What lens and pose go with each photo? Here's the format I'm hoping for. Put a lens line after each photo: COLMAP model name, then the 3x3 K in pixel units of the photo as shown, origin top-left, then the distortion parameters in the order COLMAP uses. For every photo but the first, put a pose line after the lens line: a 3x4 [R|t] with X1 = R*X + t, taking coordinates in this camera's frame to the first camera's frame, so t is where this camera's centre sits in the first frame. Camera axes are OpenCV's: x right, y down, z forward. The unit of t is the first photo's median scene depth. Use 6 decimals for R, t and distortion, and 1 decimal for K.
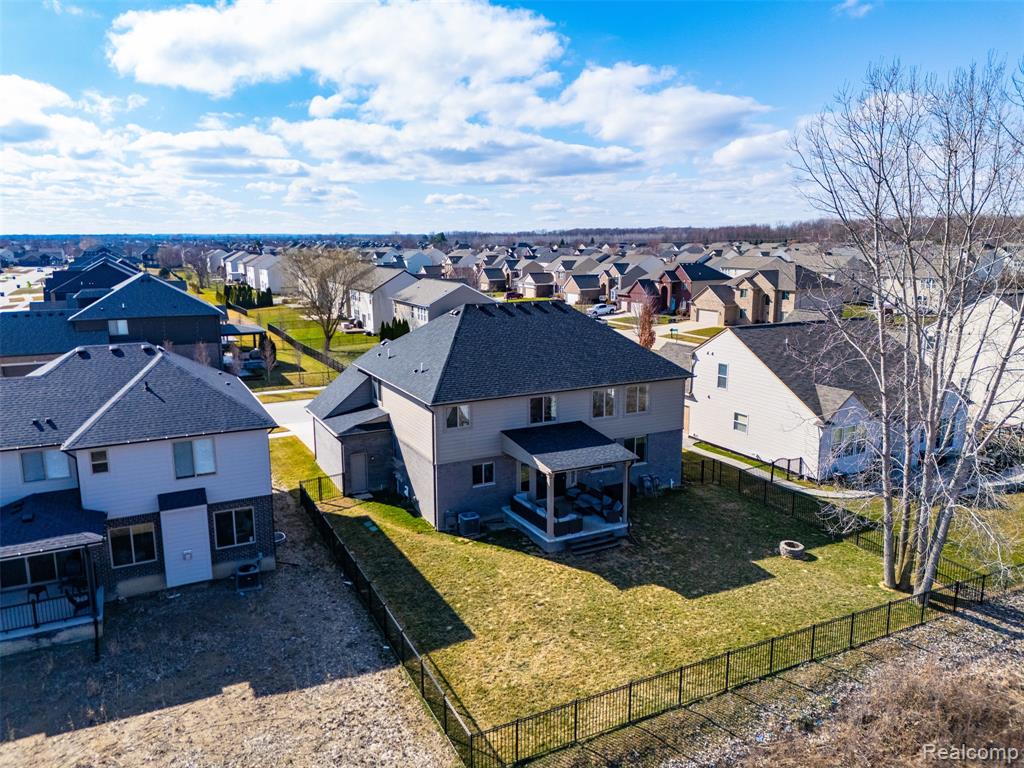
lens RADIAL K [[750.9, 0, 511.1], [0, 750.9, 384.7], [0, 0, 1]] dist [0.078665, -0.073062]
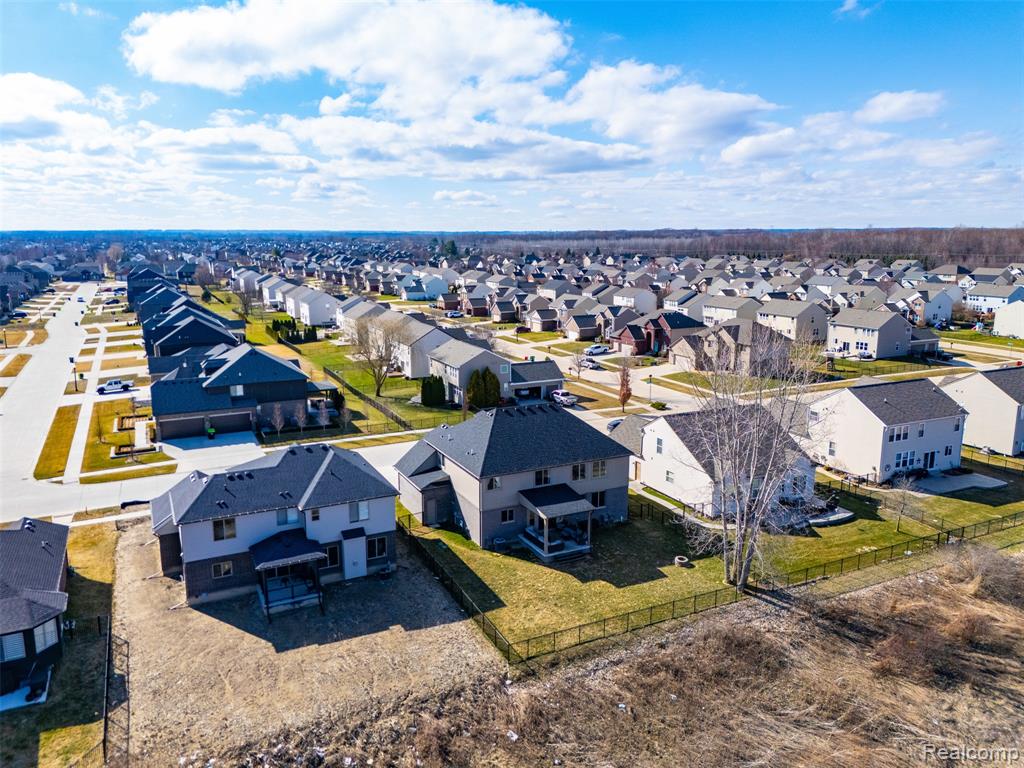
lens RADIAL K [[750.9, 0, 505.5], [0, 750.9, 383.2], [0, 0, 1]] dist [0.078665, -0.073062]
pose [[0.999855, 0.003476, -0.016674, -0.014809], [-0.003406, 0.999985, 0.004233, -0.201046], [0.016688, -0.004176, 0.999852, -0.758402]]
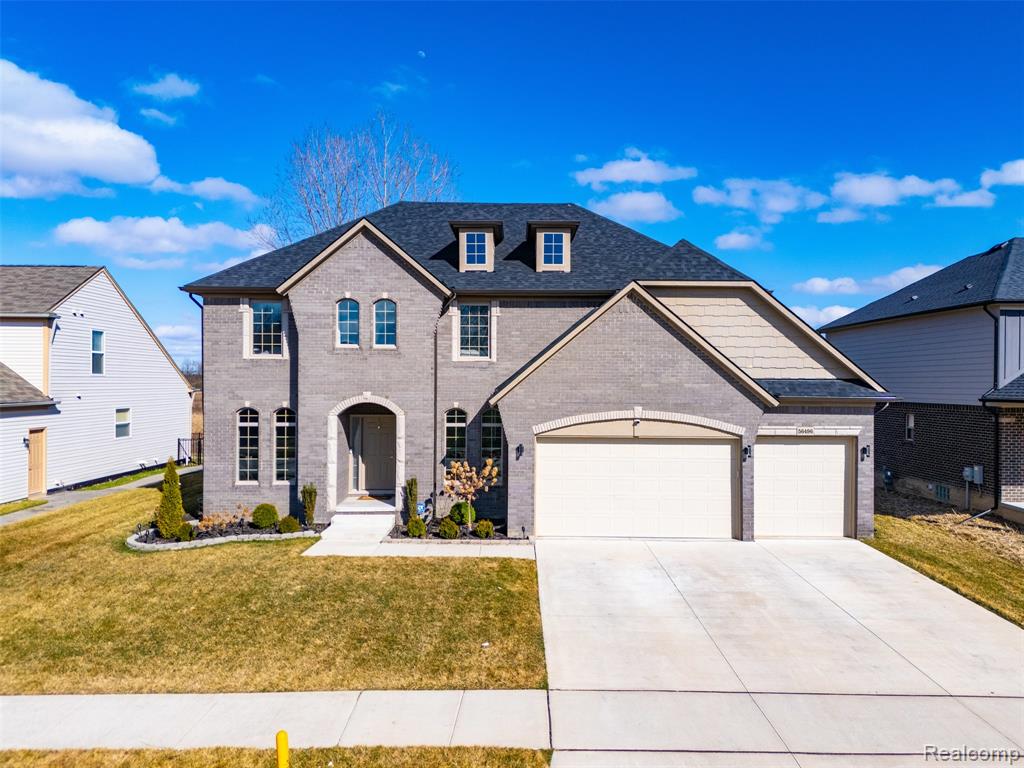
lens RADIAL K [[750.9, 0, 514.8], [0, 750.9, 387.7], [0, 0, 1]] dist [0.078665, -0.073062]
pose [[-0.894989, -0.006040, 0.446047, -0.359333], [0.079029, 0.981945, 0.171867, -0.081013], [-0.439031, 0.189070, -0.878353, 1.898078]]
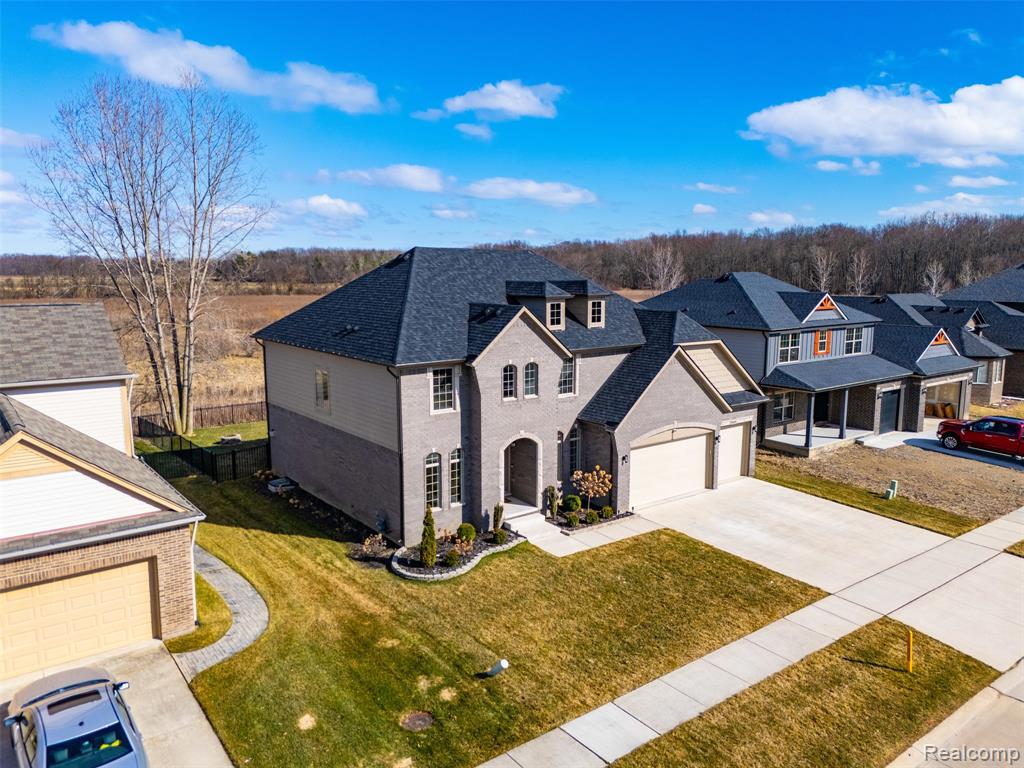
lens RADIAL K [[750.9, 0, 516.7], [0, 750.9, 384.3], [0, 0, 1]] dist [0.078665, -0.073062]
pose [[-0.982297, 0.029448, -0.185003, 0.132105], [-0.033628, 0.943807, 0.328783, -0.285770], [0.184289, 0.329183, -0.926108, 2.146749]]
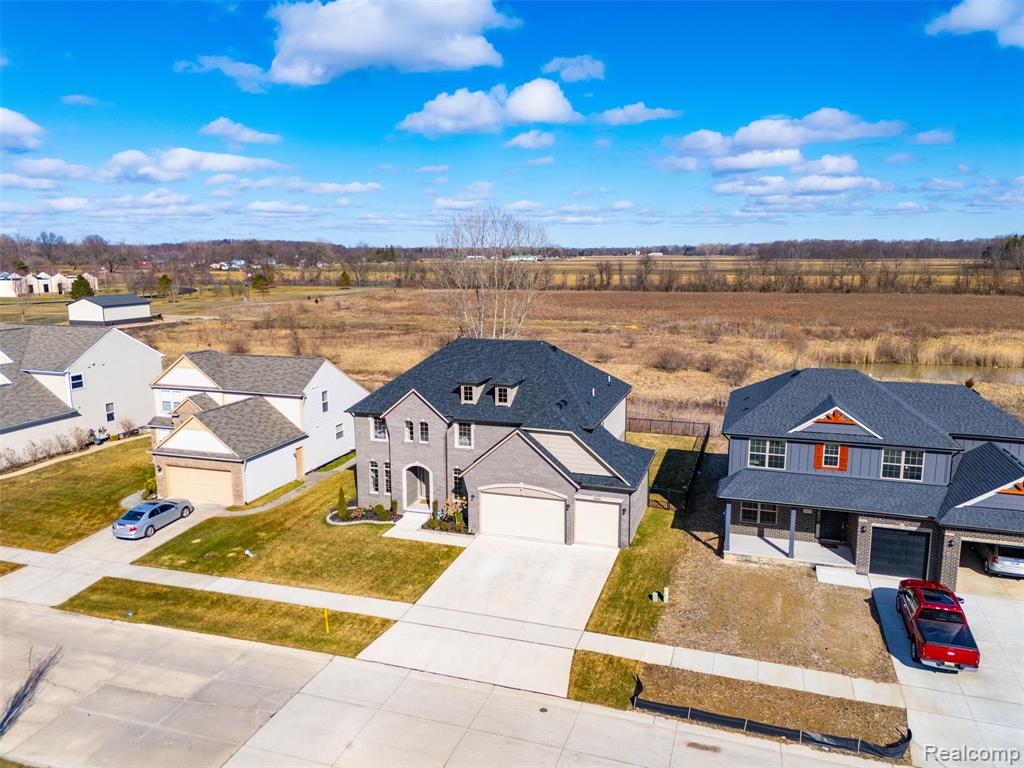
lens RADIAL K [[750.9, 0, 514.4], [0, 750.9, 379.7], [0, 0, 1]] dist [0.078665, -0.073062]
pose [[-0.708933, -0.116409, 0.695602, -0.995310], [0.135271, 0.945531, 0.296097, -0.474367], [-0.692182, 0.304008, -0.654571, 2.131839]]
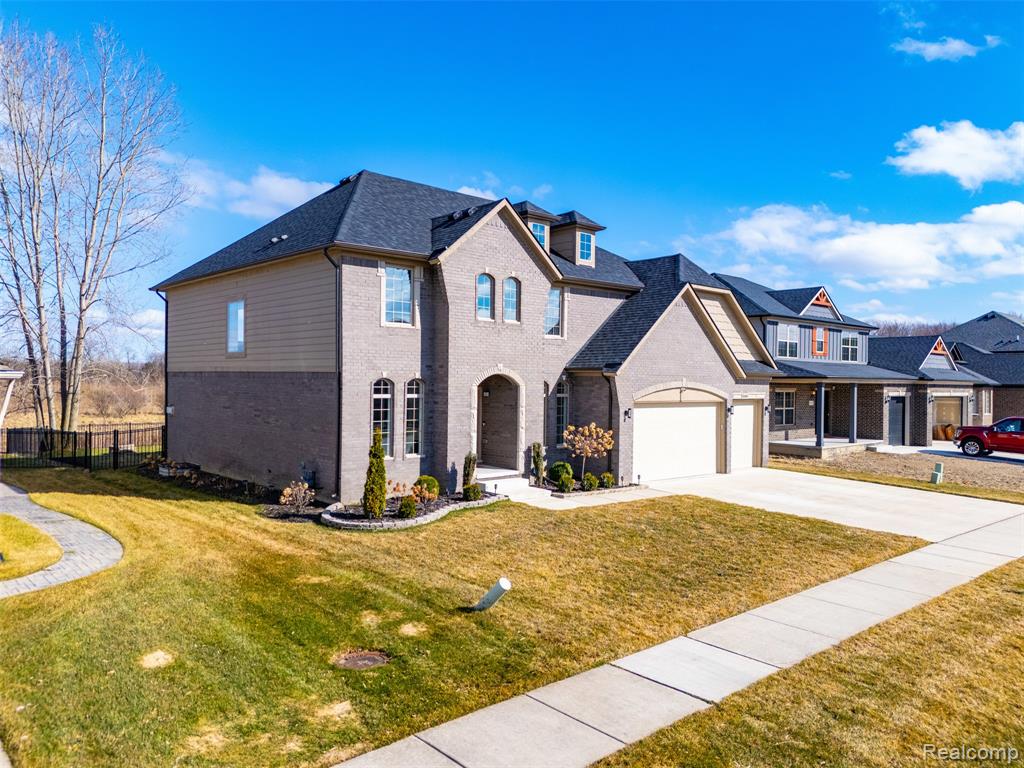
lens RADIAL K [[750.9, 0, 515.9], [0, 750.9, 385.6], [0, 0, 1]] dist [0.078665, -0.073062]
pose [[-0.964102, -0.009026, -0.265379, 0.130754], [-0.059775, 0.981147, 0.183786, -0.082446], [0.258717, 0.193051, -0.946465, 2.018460]]
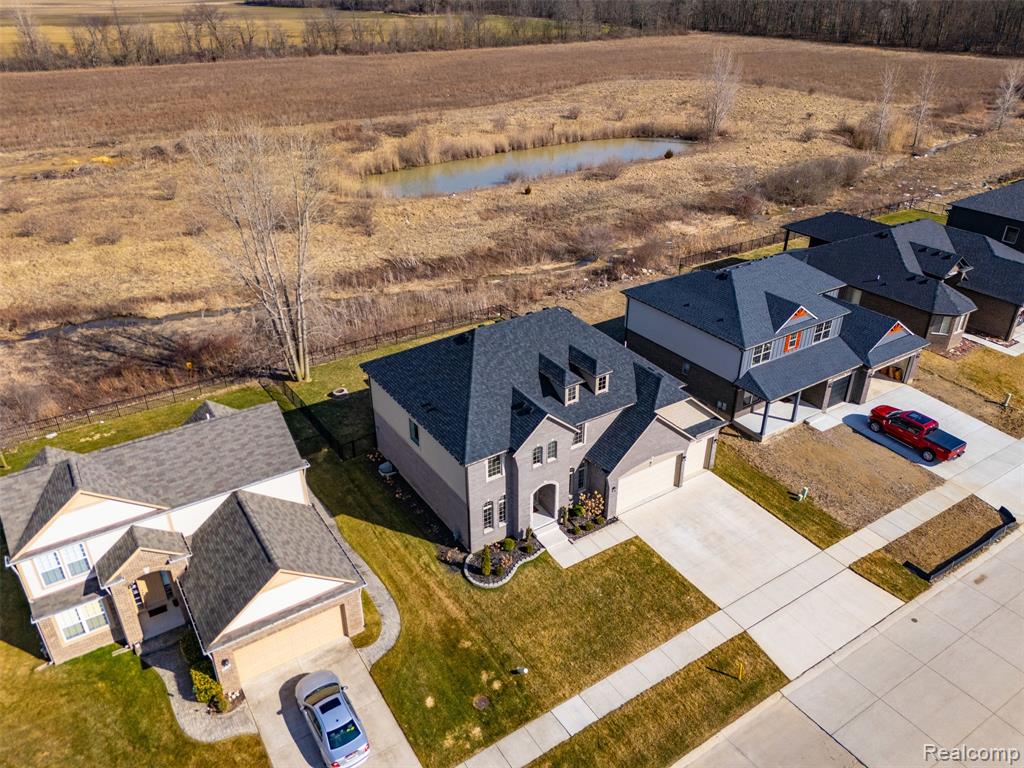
lens RADIAL K [[750.9, 0, 516.0], [0, 750.9, 382.4], [0, 0, 1]] dist [0.078665, -0.073062]
pose [[-0.993268, 0.057650, -0.100478, 0.142270], [-0.019390, 0.772395, 0.634846, -0.856315], [0.114207, 0.632520, -0.766078, 2.256035]]
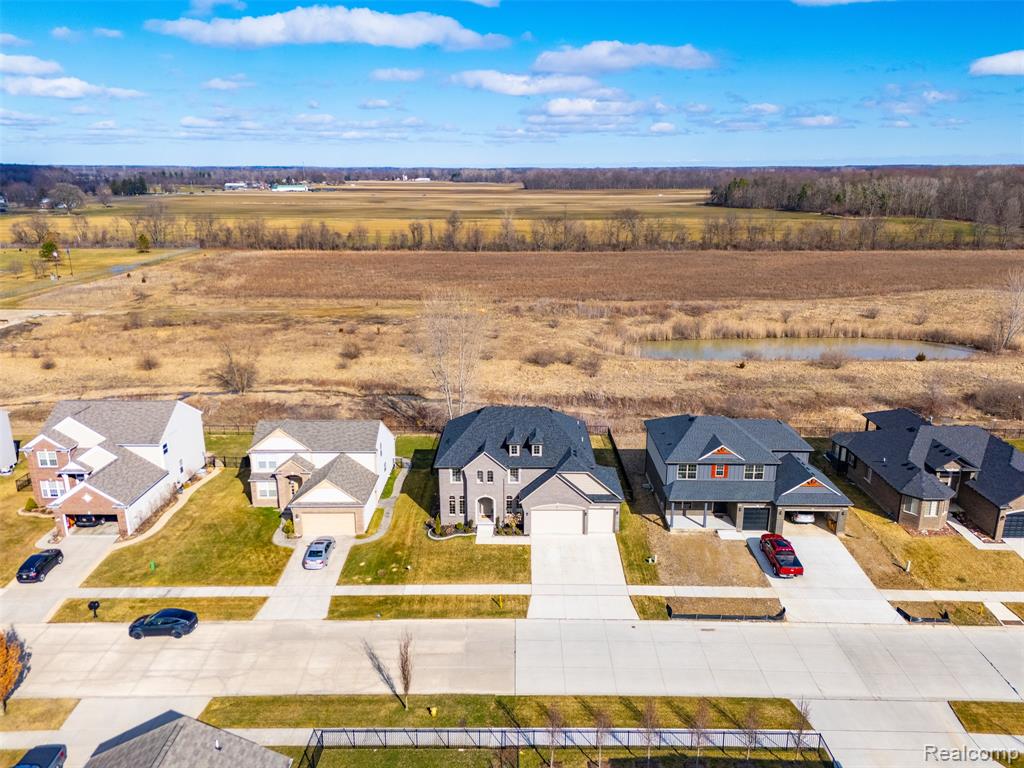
lens RADIAL K [[750.9, 0, 514.8], [0, 750.9, 379.1], [0, 0, 1]] dist [0.078665, -0.073062]
pose [[-0.889696, -0.121434, 0.440107, -0.944235], [0.086724, 0.901476, 0.424052, -1.132785], [-0.448240, 0.415445, -0.791508, 2.907765]]
